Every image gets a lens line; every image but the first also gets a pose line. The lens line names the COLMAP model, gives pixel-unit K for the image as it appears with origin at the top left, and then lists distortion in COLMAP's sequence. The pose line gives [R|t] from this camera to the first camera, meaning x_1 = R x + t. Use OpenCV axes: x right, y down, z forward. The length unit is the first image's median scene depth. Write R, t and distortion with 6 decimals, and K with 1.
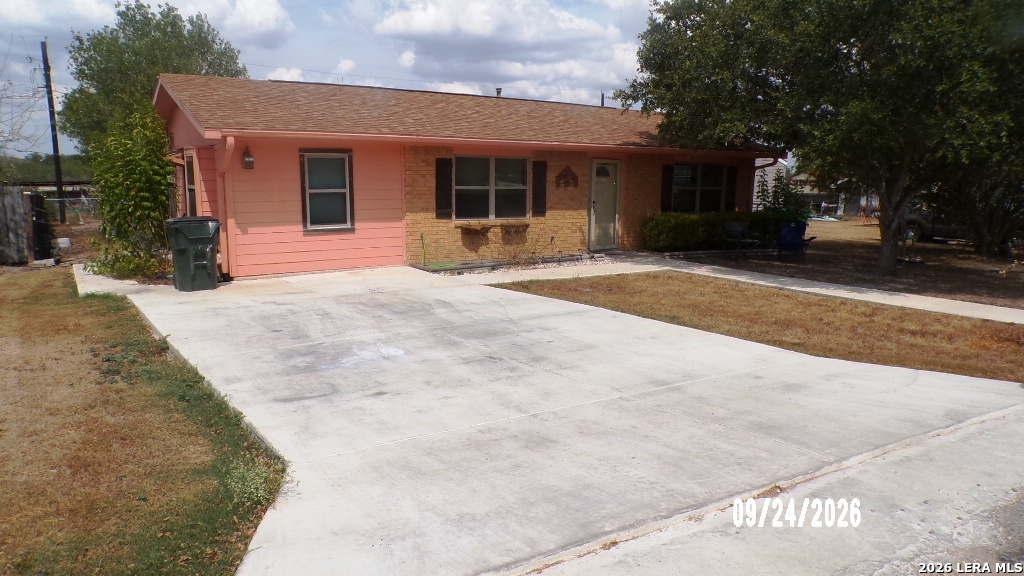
lens RADIAL K [[710.2, 0, 504.6], [0, 710.2, 288.5], [0, 0, 1]] dist [-0.024398, -0.001487]
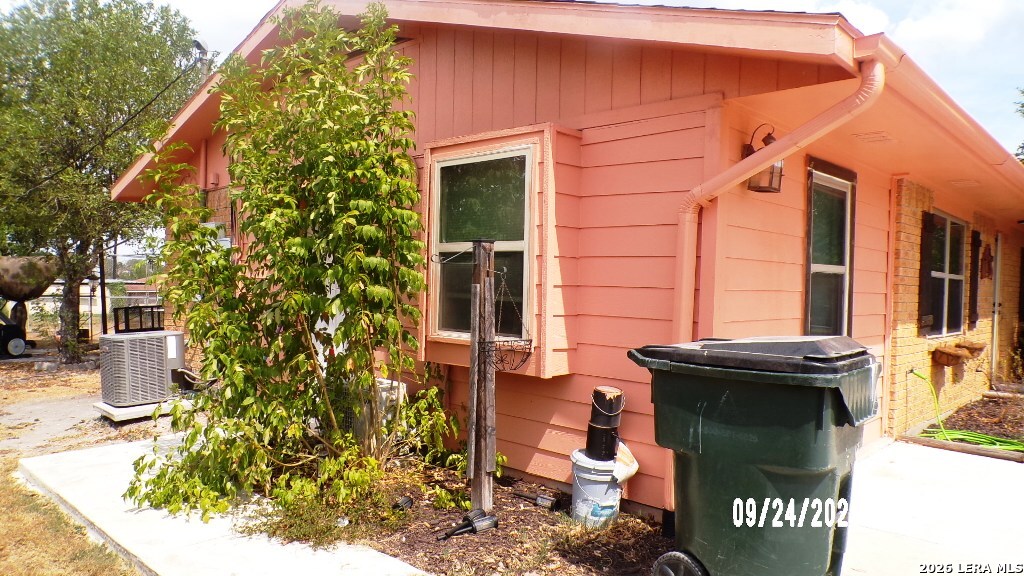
lens RADIAL K [[710.2, 0, 508.9], [0, 710.2, 295.0], [0, 0, 1]] dist [-0.024398, -0.001487]
pose [[0.970668, 0.016289, 0.239871, -0.466711], [0.016861, 0.990634, -0.135502, -0.065086], [-0.239831, 0.135572, 0.961302, 0.596227]]
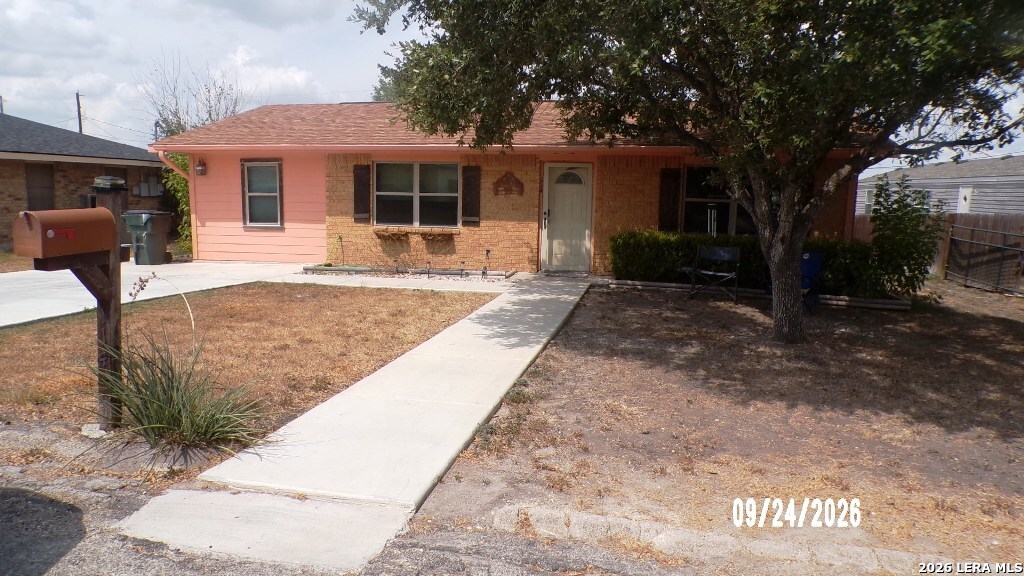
lens RADIAL K [[710.2, 0, 508.9], [0, 710.2, 296.0], [0, 0, 1]] dist [-0.024398, -0.001487]
pose [[0.705761, 0.105333, -0.700576, 0.791885], [-0.119437, 0.992421, 0.028892, -0.047386], [0.698310, 0.063284, 0.712992, 0.412040]]
